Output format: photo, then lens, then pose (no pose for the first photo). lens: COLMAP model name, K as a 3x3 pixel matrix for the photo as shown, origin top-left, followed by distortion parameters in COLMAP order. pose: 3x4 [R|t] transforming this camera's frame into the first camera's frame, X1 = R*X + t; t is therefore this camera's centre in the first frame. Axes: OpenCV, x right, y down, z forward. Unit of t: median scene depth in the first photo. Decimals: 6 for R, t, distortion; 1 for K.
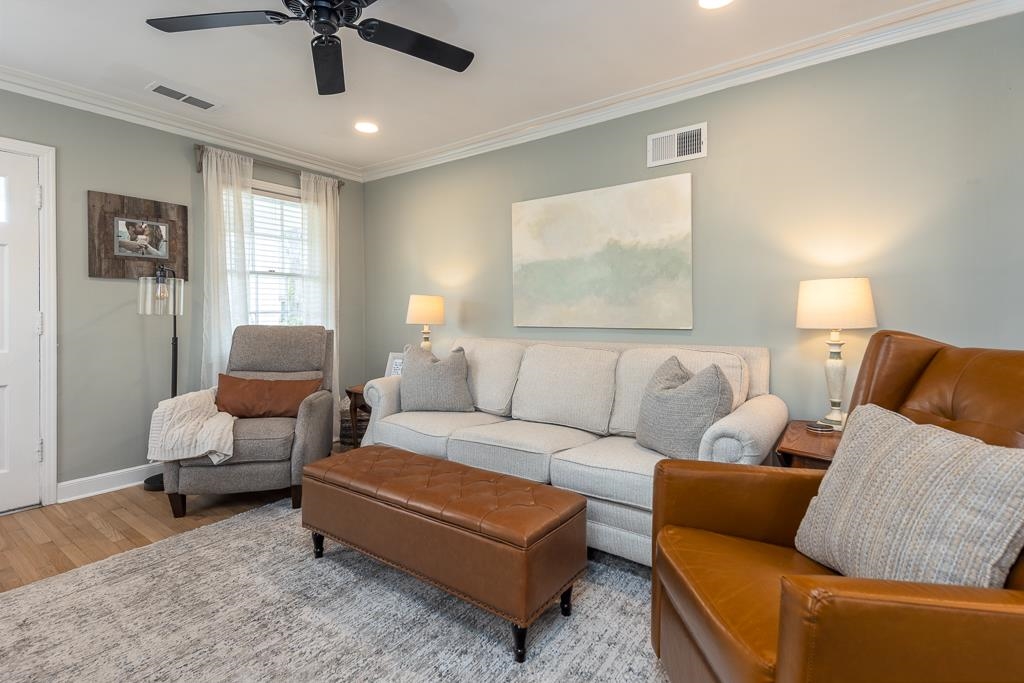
lens RADIAL K [[499.7, 0, 528.9], [0, 499.7, 314.9], [0, 0, 1]] dist [0.051942, -0.013960]
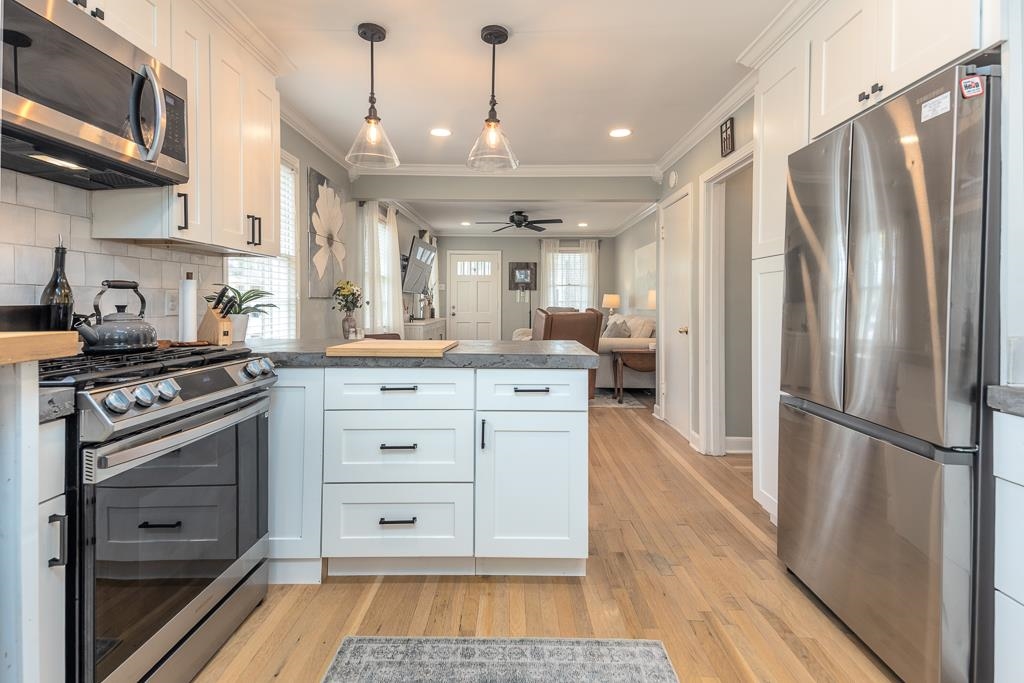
lens RADIAL K [[499.7, 0, 503.2], [0, 499.7, 307.3], [0, 0, 1]] dist [0.051942, -0.013960]
pose [[0.577650, 0.017392, -0.816099, 1.500283], [-0.015079, 0.999830, 0.010634, -0.000184], [0.816145, 0.006163, 0.577814, -0.721027]]
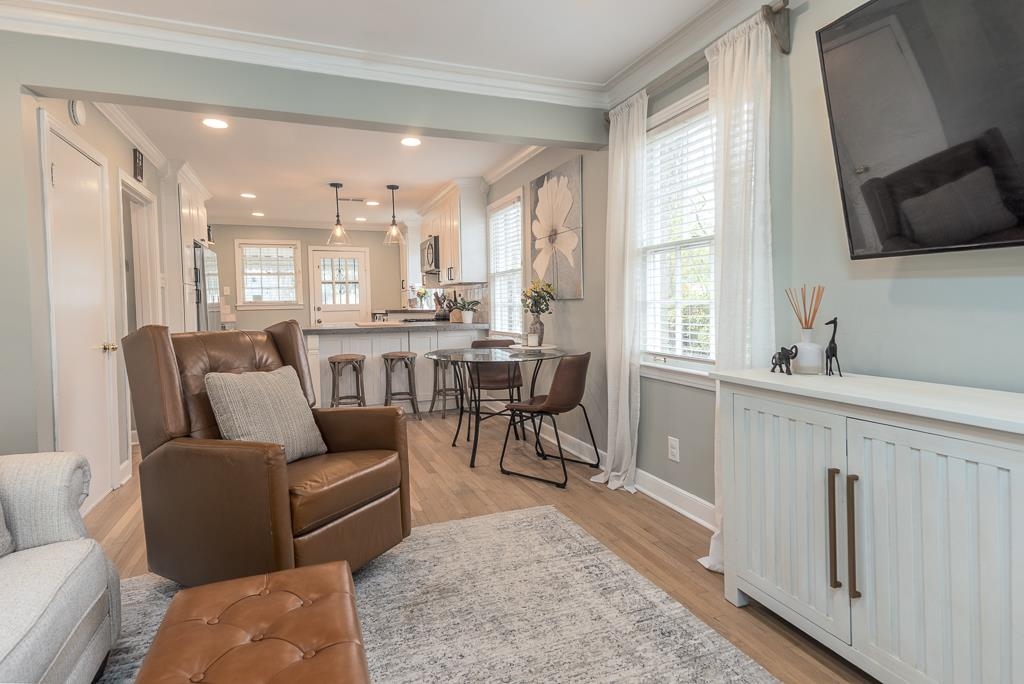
lens RADIAL K [[505.8, 0, 487.0], [0, 505.8, 325.2], [0, 0, 1]] dist [0.043963, 0.000168]
pose [[-0.835932, 0.000811, 0.548832, -0.372483], [0.029510, 0.998619, 0.043471, 0.001278], [-0.548039, 0.052535, -0.834802, 0.784875]]
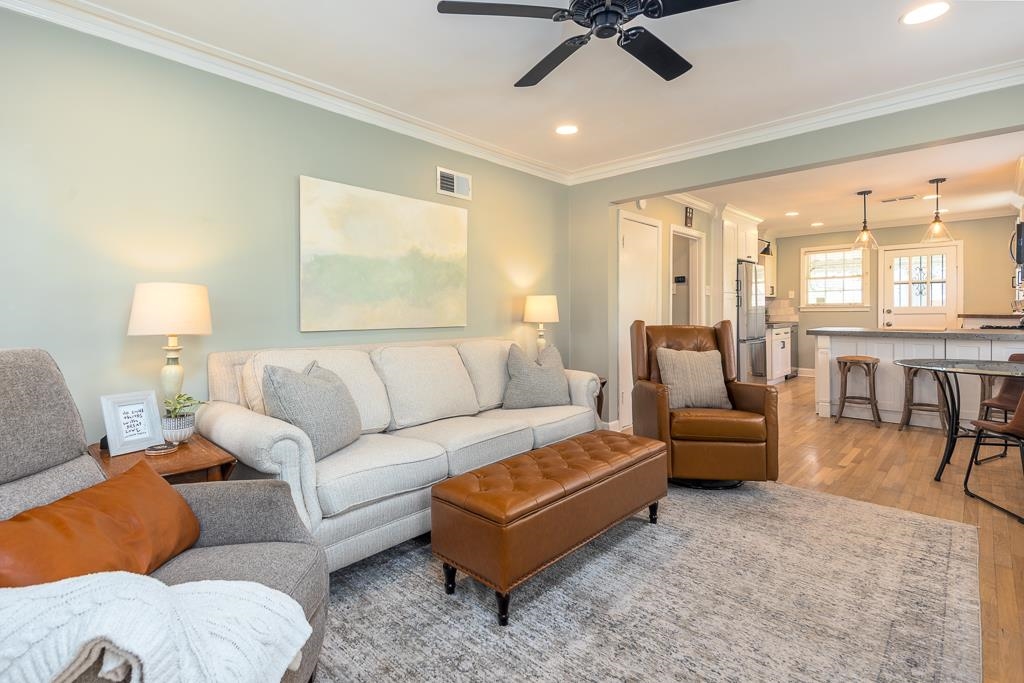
lens RADIAL K [[499.7, 0, 501.2], [0, 499.7, 315.3], [0, 0, 1]] dist [0.051942, -0.013960]
pose [[0.115851, 0.000731, 0.993266, -0.880132], [0.014344, 0.999894, -0.002409, 0.003488], [-0.993163, 0.014527, 0.115829, 0.671594]]
